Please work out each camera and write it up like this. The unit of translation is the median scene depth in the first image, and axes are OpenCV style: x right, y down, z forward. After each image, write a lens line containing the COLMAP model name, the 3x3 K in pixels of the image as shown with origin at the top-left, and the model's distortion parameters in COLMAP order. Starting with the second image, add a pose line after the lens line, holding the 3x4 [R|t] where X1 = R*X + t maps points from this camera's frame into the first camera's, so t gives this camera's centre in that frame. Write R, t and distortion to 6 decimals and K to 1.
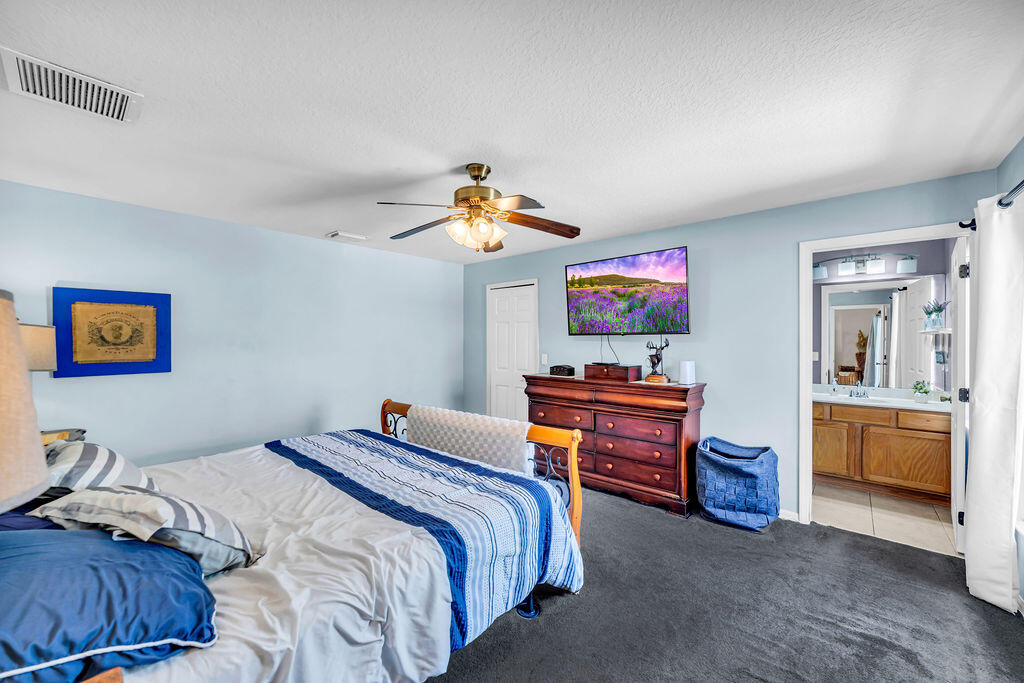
lens RADIAL K [[402.7, 0, 516.4], [0, 402.7, 337.1], [0, 0, 1]] dist [-0.013887, 0.000692]
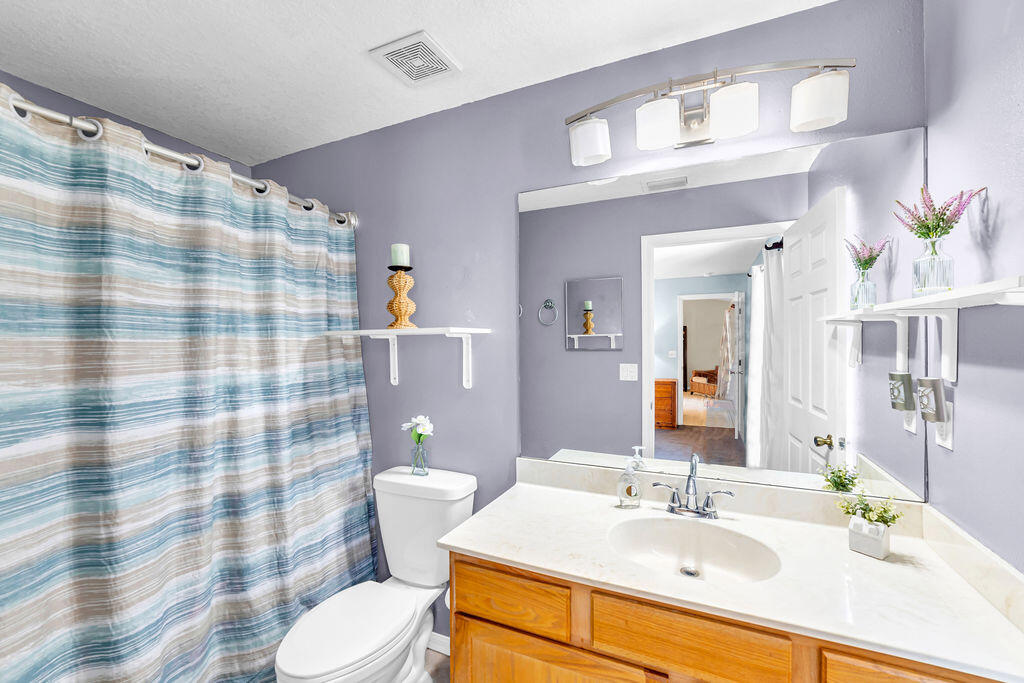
lens RADIAL K [[402.7, 0, 516.4], [0, 402.7, 337.1], [0, 0, 1]] dist [-0.013887, 0.000692]
pose [[0.969356, -0.005856, 0.245590, 0.617682], [0.007093, 0.999966, -0.004153, 0.004330], [-0.245557, 0.005768, 0.969365, 0.692891]]
